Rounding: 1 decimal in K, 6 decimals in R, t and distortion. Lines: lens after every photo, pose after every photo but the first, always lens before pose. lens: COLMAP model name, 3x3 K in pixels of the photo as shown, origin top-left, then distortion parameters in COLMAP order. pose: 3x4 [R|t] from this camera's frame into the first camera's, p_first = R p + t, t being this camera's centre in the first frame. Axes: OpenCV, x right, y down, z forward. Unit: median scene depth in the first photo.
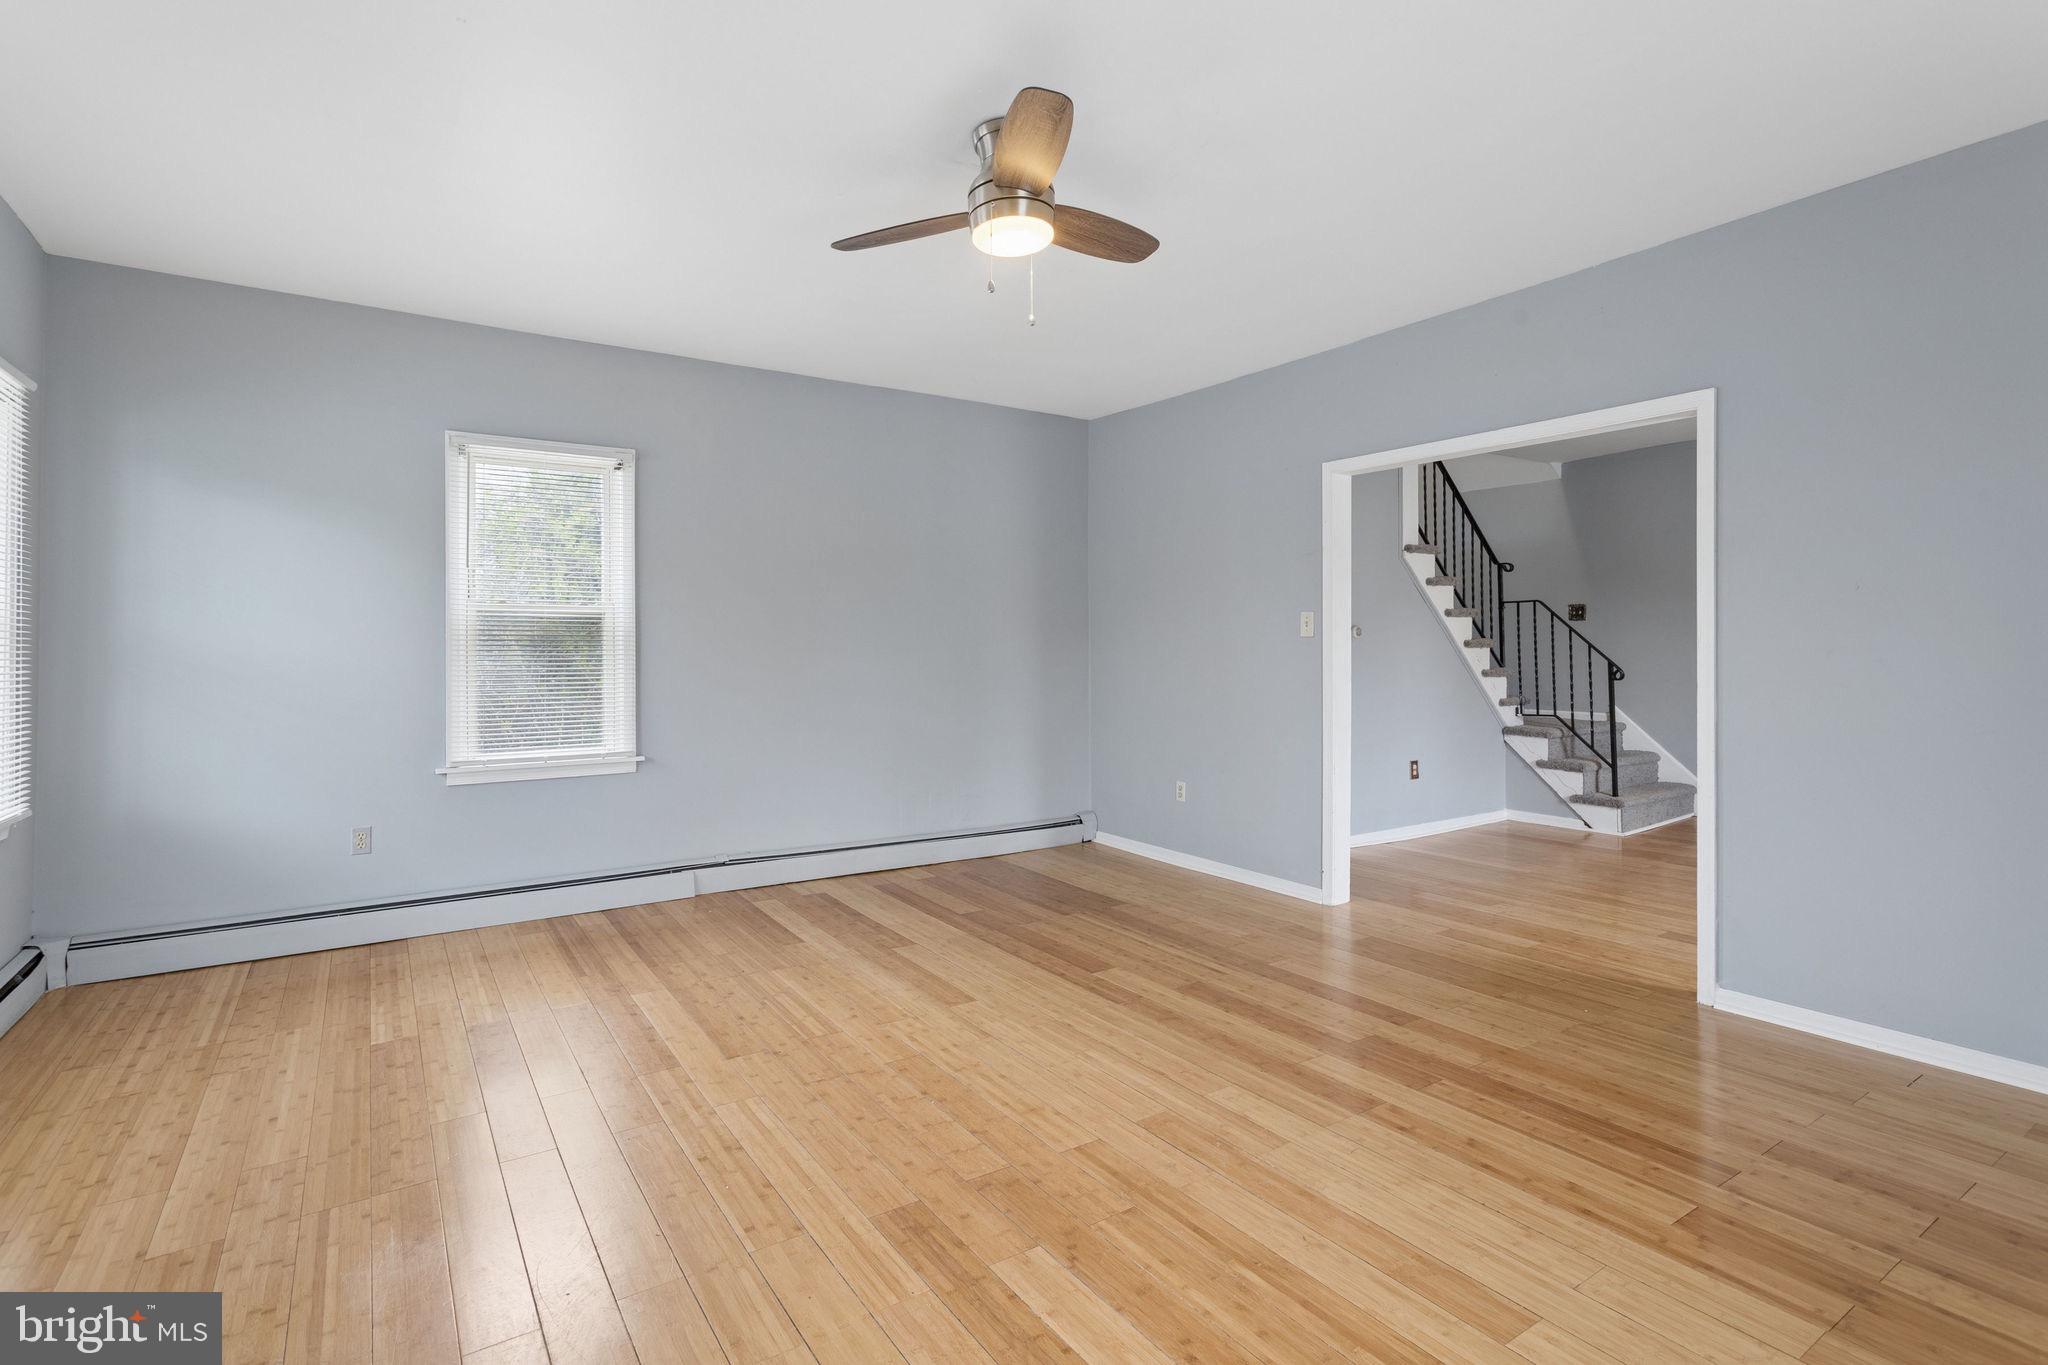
lens RADIAL K [[973.1, 0, 1019.7], [0, 973.1, 644.0], [0, 0, 1]] dist [-0.000988, -0.000355]
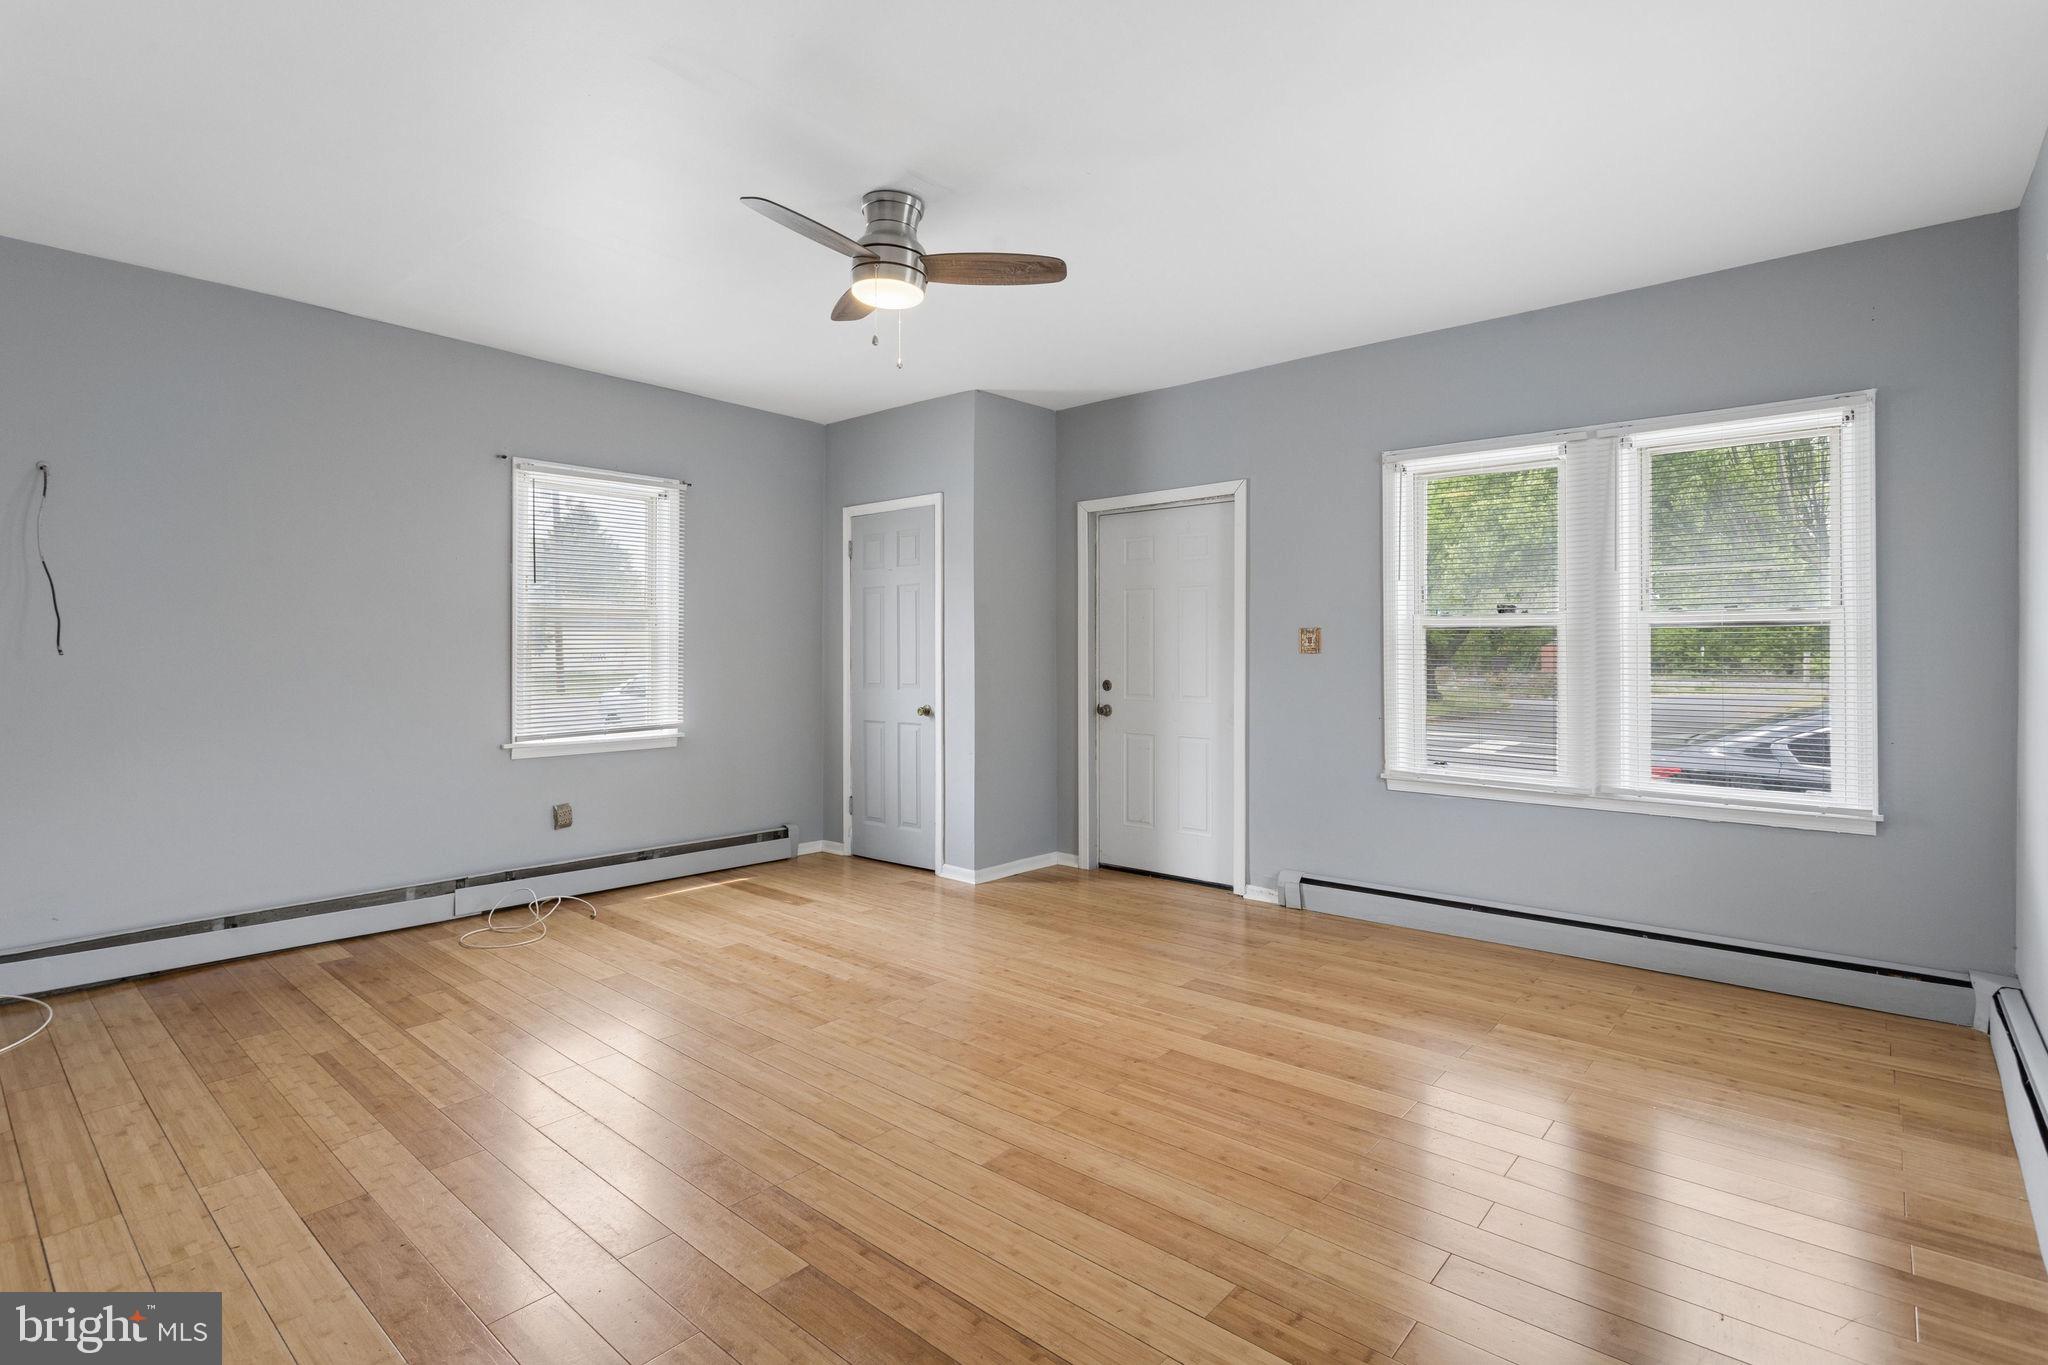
lens RADIAL K [[973.1, 0, 1019.7], [0, 973.1, 644.0], [0, 0, 1]] dist [-0.000988, -0.000355]
pose [[-0.963582, -0.000906, -0.267413, 0.141253], [0.002397, 0.999925, -0.012027, 0.004687], [0.267404, -0.012230, -0.963507, 2.058405]]
